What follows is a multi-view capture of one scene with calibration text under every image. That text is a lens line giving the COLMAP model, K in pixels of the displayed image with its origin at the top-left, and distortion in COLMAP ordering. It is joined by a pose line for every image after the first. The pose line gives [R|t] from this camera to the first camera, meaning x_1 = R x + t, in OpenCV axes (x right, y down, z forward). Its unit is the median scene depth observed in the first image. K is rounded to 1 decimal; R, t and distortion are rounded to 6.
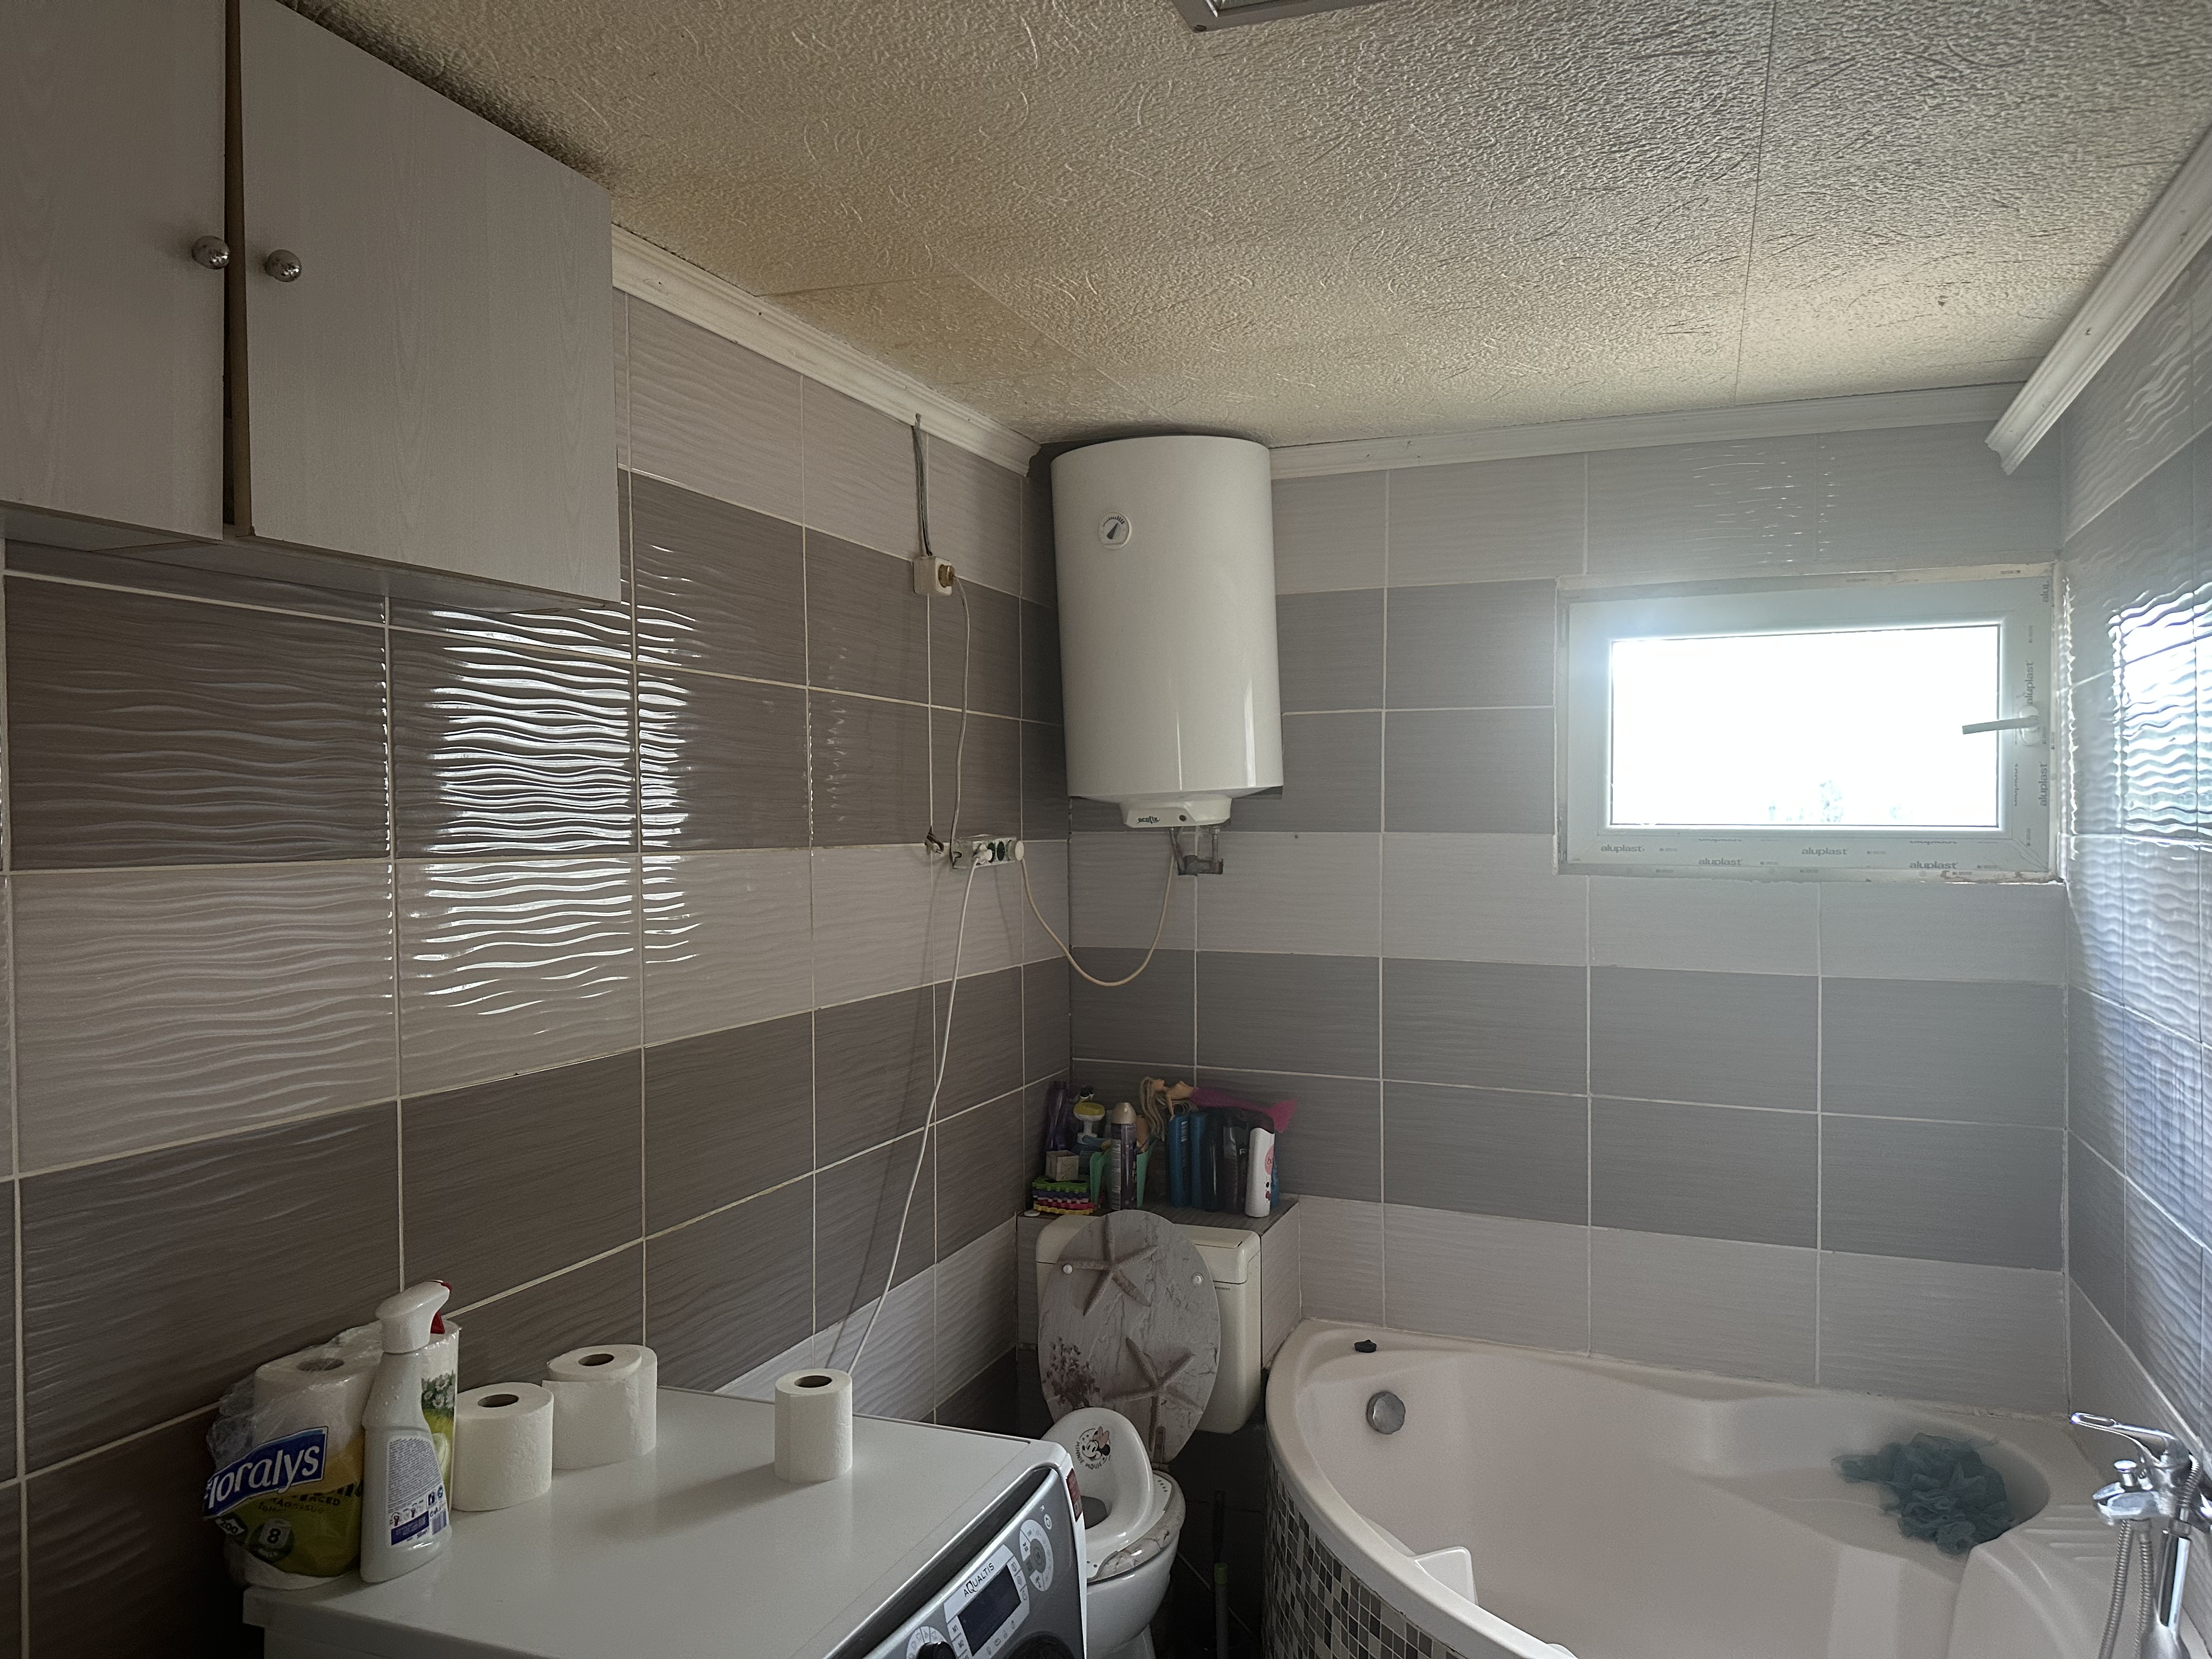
lens RADIAL K [[1571.0, 0, 1102.8], [0, 1571.0, 834.8], [0, 0, 1]] dist [0.068561, -0.071773]
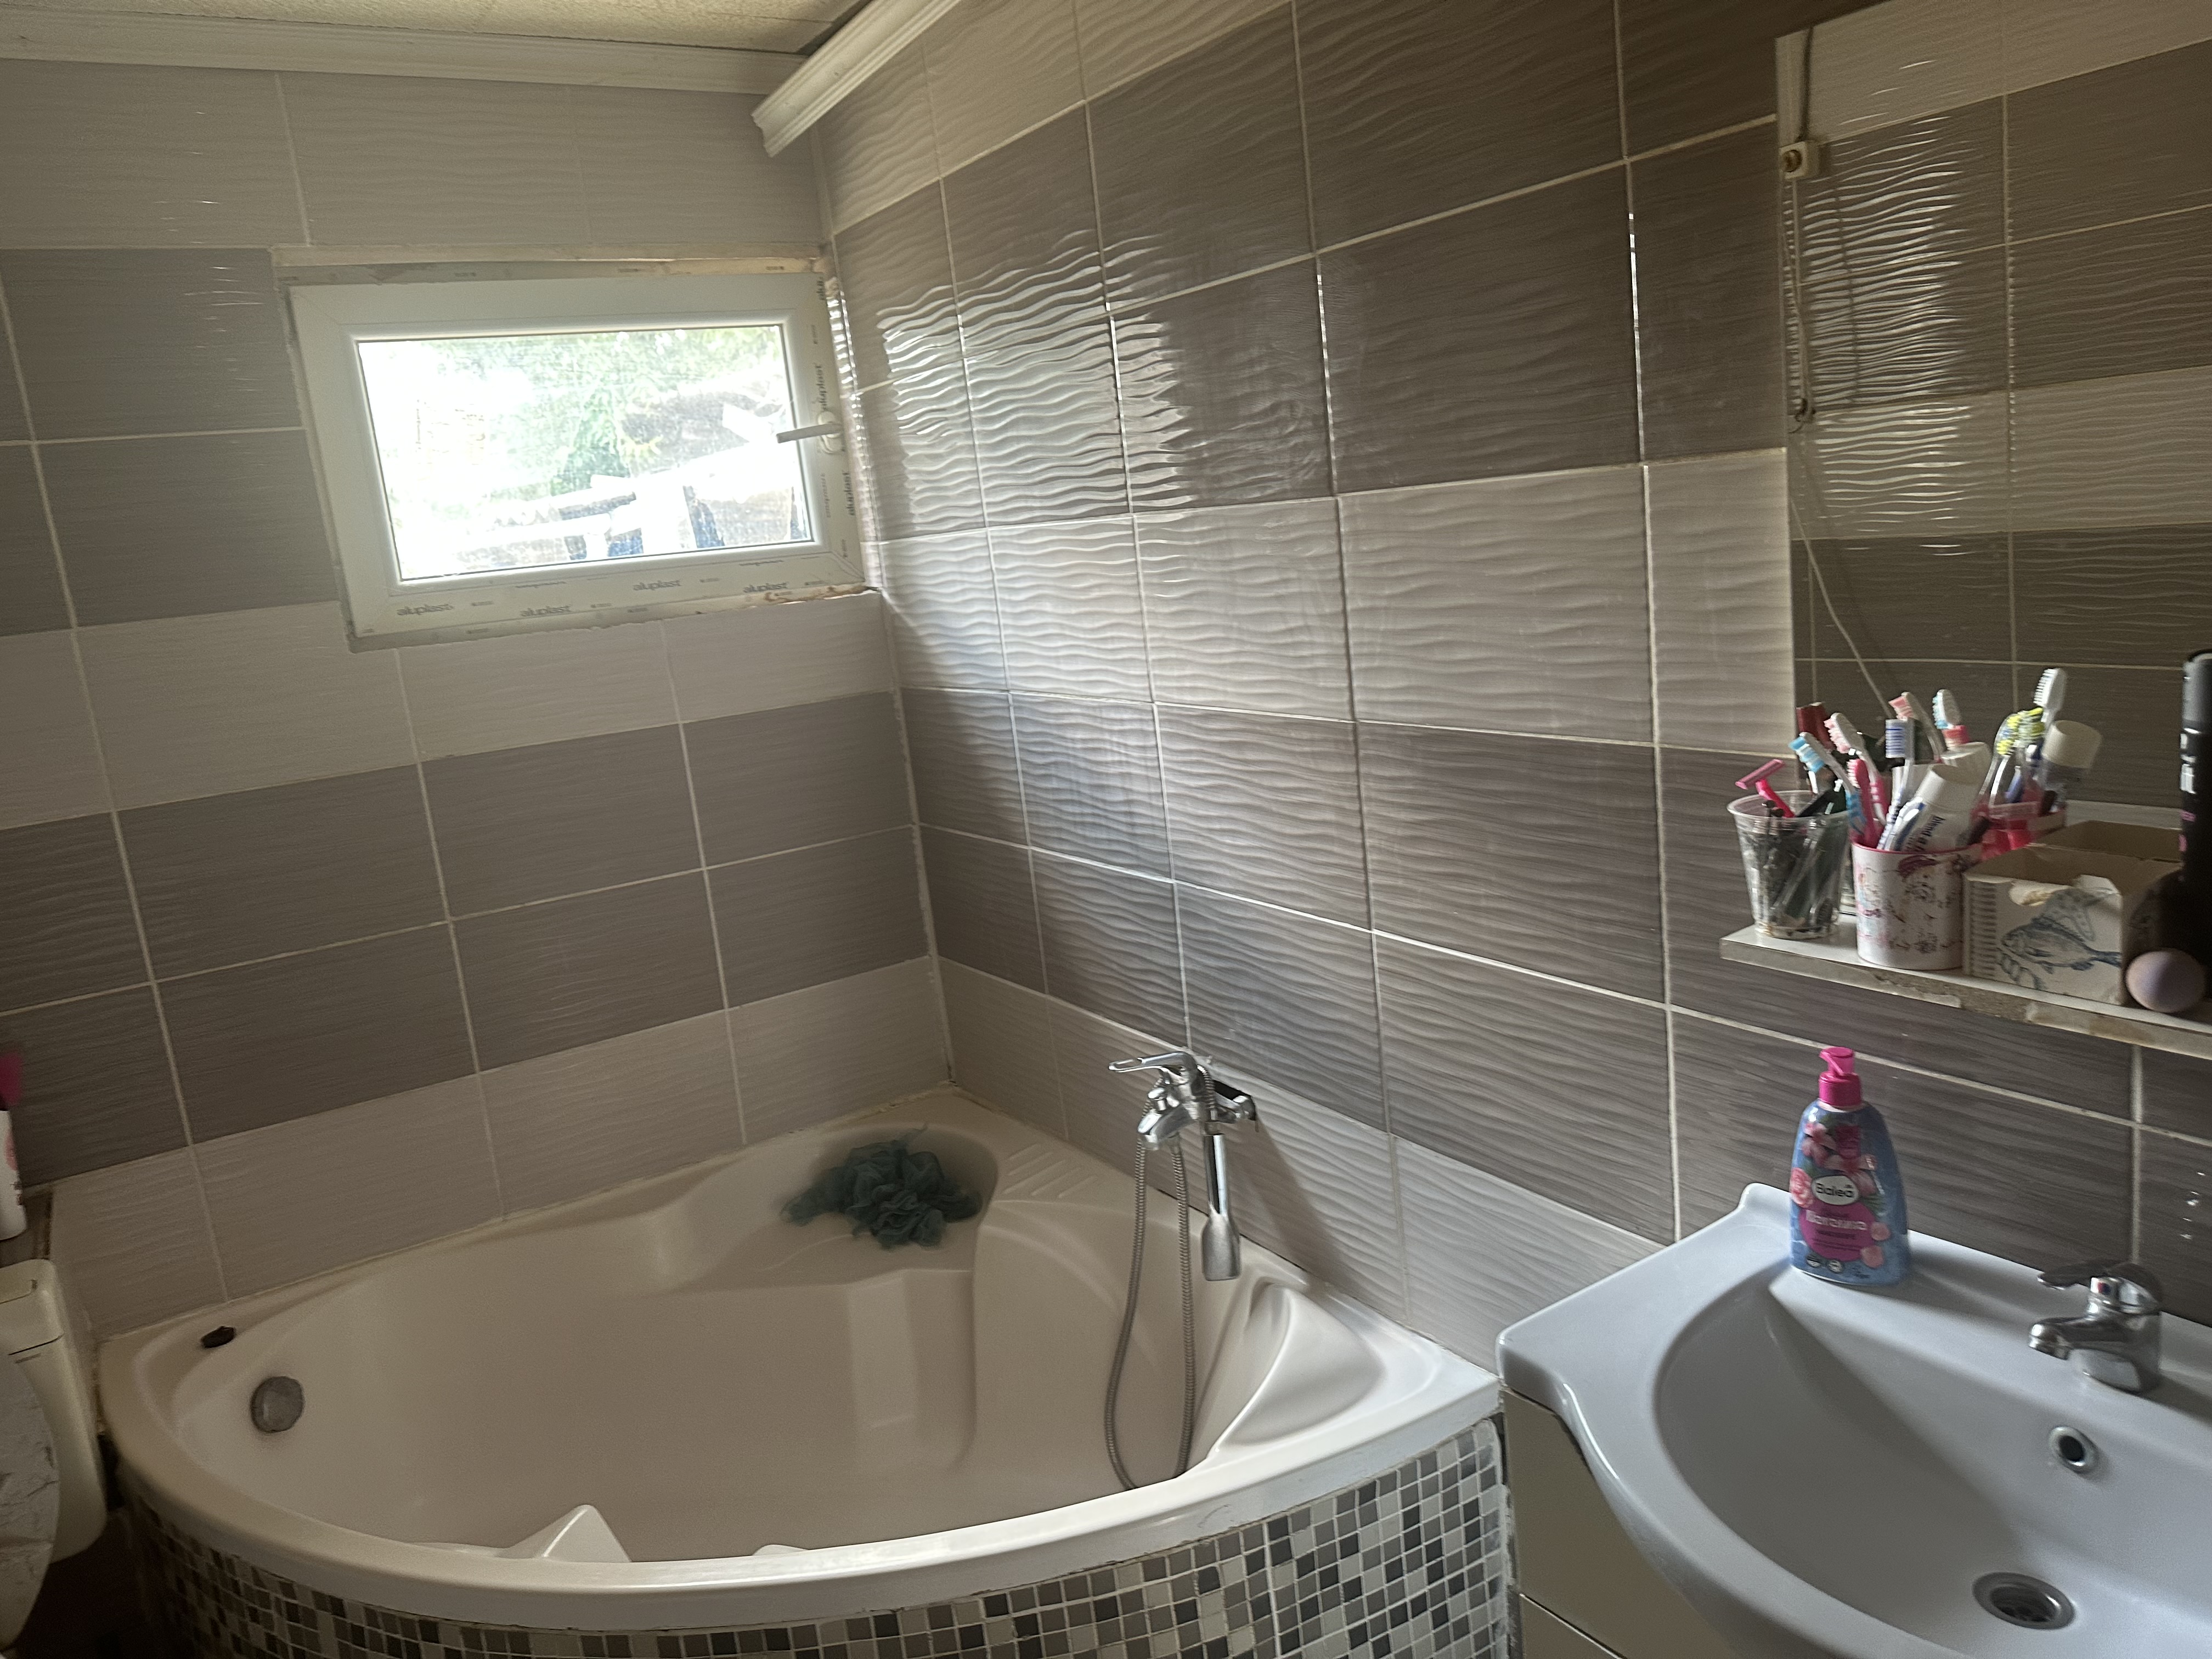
lens RADIAL K [[1571.0, 0, 1124.5], [0, 1571.0, 827.0], [0, 0, 1]] dist [0.068561, -0.071773]
pose [[0.584526, -0.218244, 0.781472, -0.124919], [0.117110, 0.975754, 0.184906, 0.010015], [-0.802879, -0.016564, 0.595912, 0.265287]]
